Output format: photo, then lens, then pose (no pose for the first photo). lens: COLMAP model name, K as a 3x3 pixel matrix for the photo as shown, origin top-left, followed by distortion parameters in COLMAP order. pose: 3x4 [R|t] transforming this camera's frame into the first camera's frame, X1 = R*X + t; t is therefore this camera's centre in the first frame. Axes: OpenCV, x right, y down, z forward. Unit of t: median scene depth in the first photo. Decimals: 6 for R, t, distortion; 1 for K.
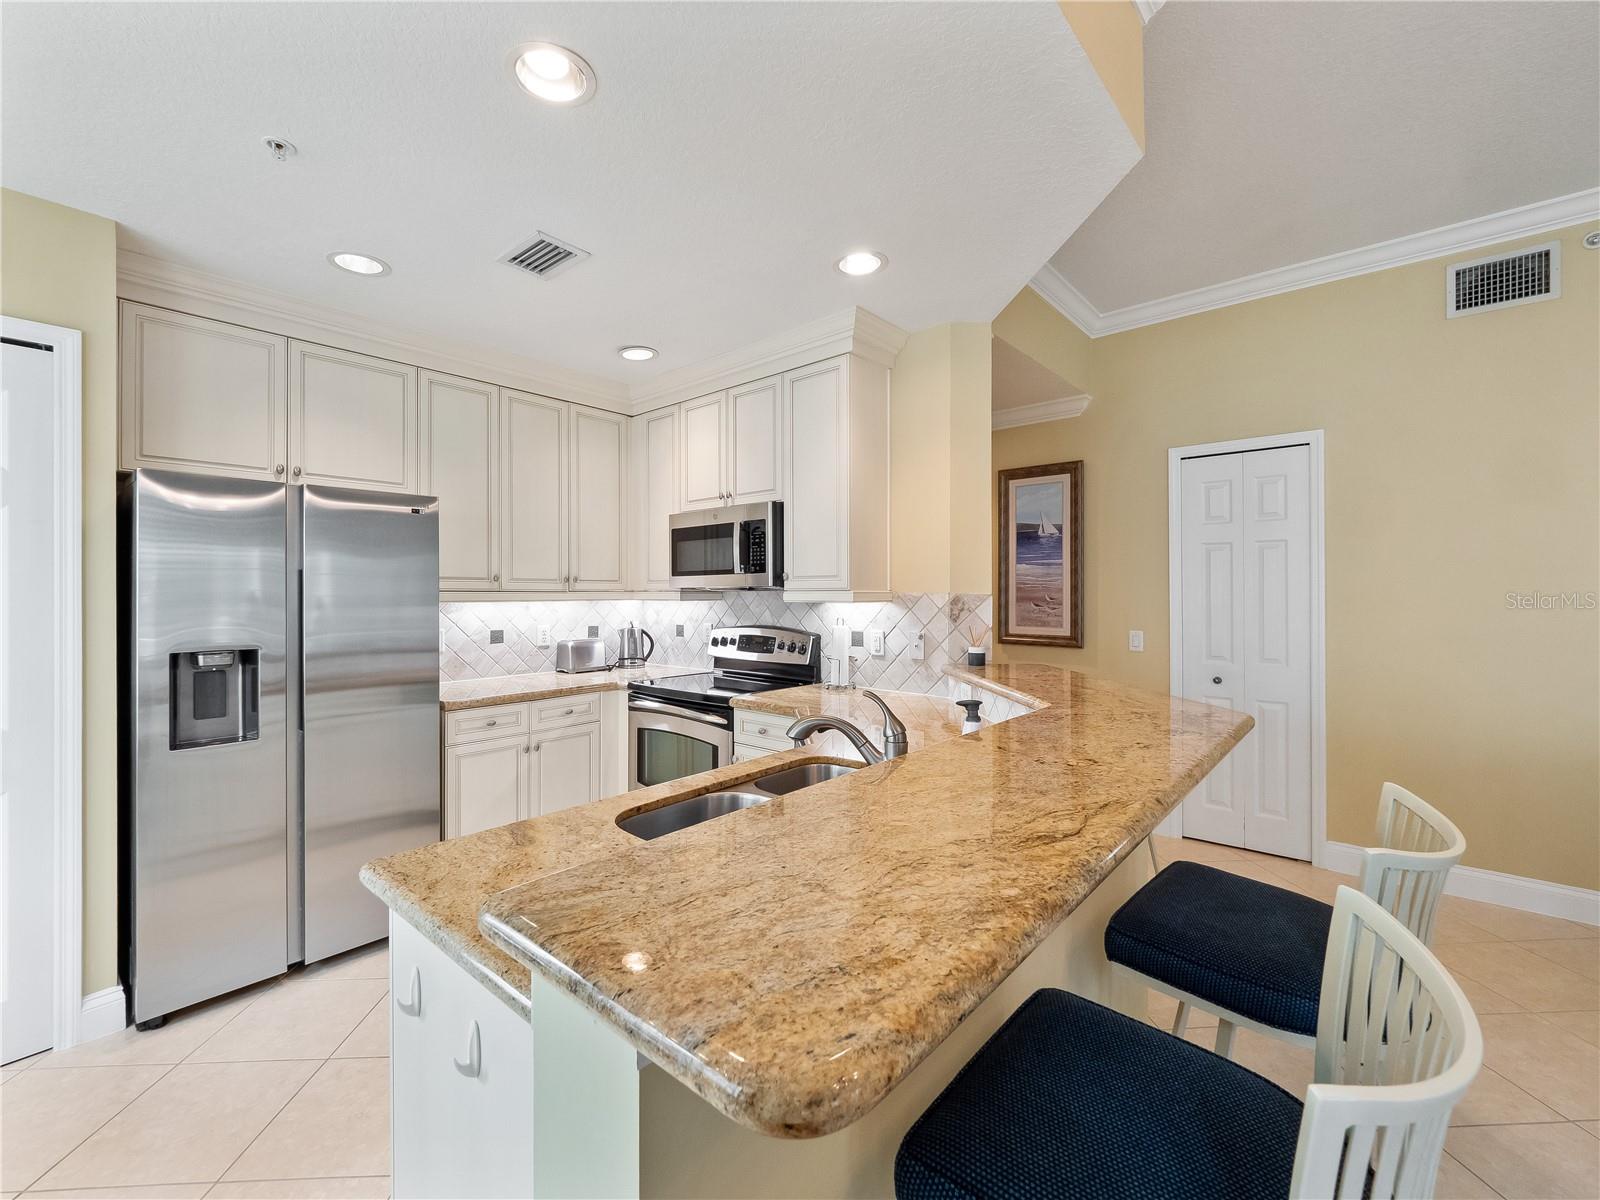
lens RADIAL K [[672.0, 0, 788.5], [0, 672.0, 590.4], [0, 0, 1]] dist [-0.003720, -0.000603]
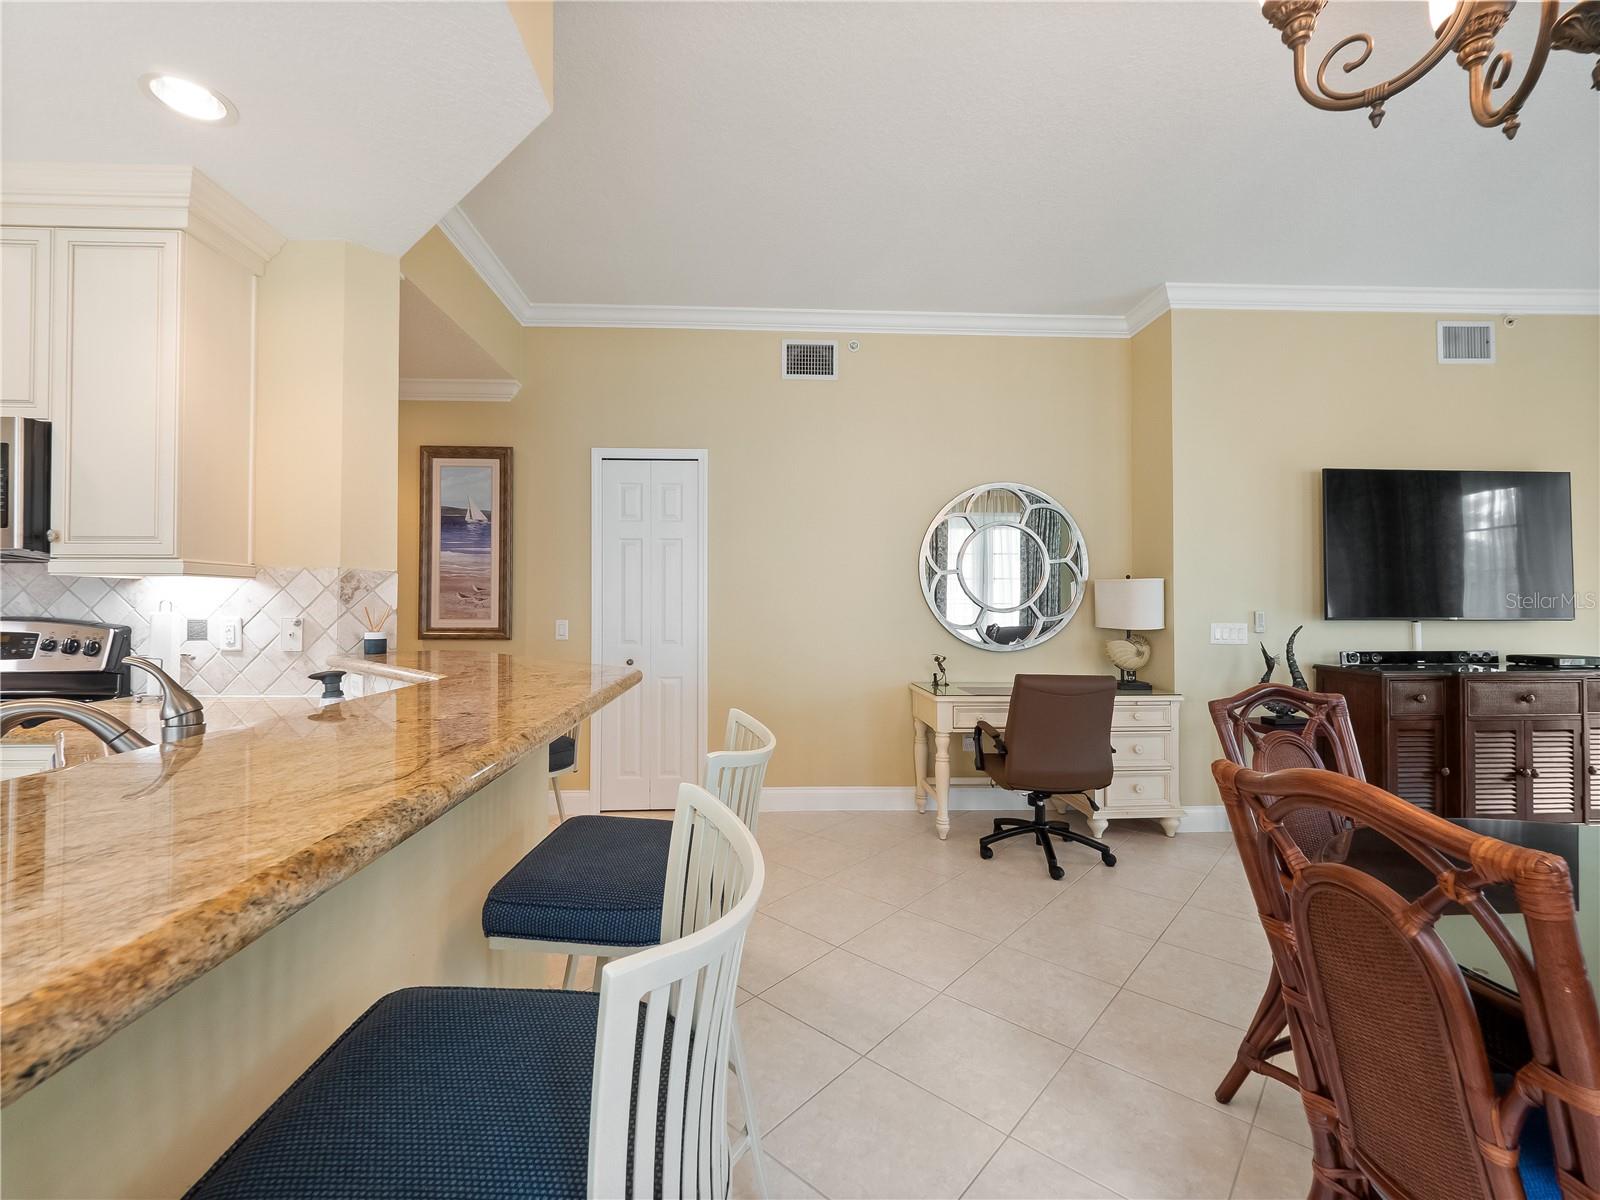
lens RADIAL K [[676.4, 0, 778.4], [0, 676.4, 596.3], [0, 0, 1]] dist [-0.002142, -0.000630]
pose [[0.722947, 0.011163, 0.690814, 0.054007], [-0.003309, 0.999914, -0.012694, 0.044333], [-0.690896, 0.006891, 0.722921, 0.032230]]
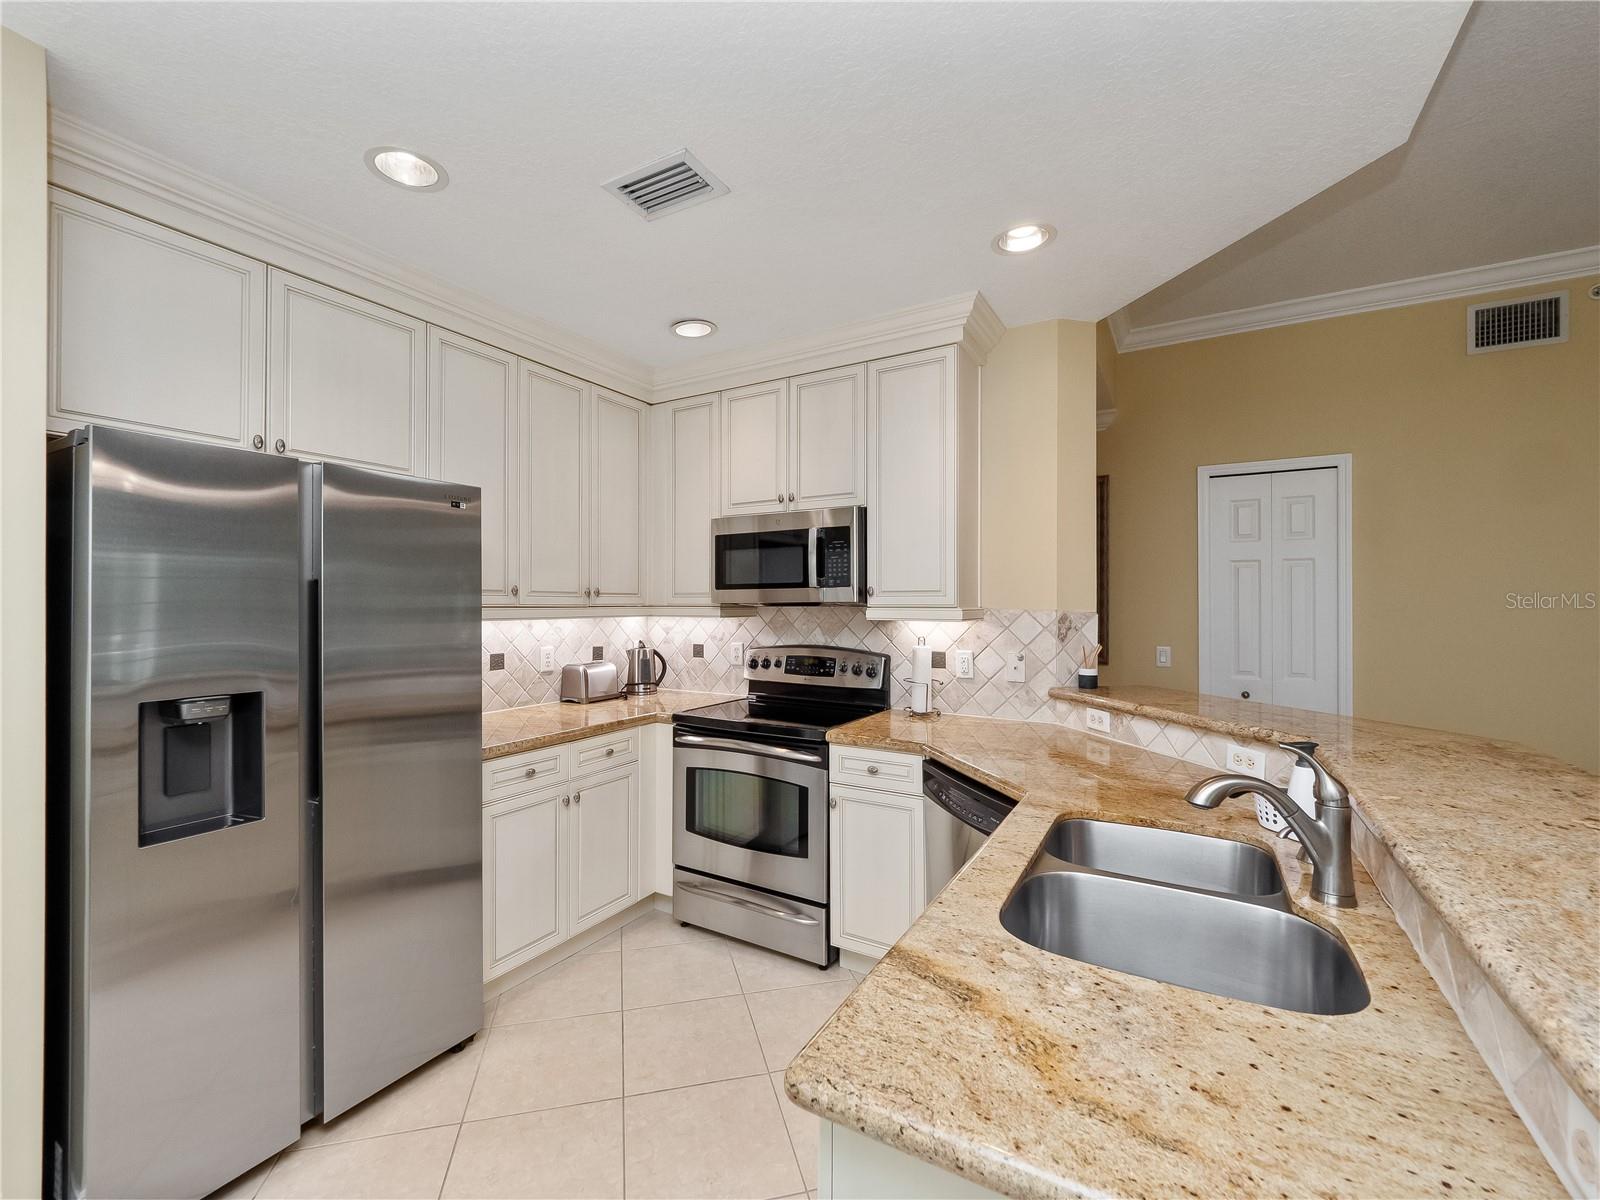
lens RADIAL K [[672.0, 0, 790.8], [0, 672.0, 598.8], [0, 0, 1]] dist [-0.004206, -0.000623]
pose [[0.982470, 0.003838, 0.186380, -0.273795], [-0.003216, 0.999988, -0.003636, -0.007132], [-0.186392, 0.002972, 0.982471, 0.146150]]
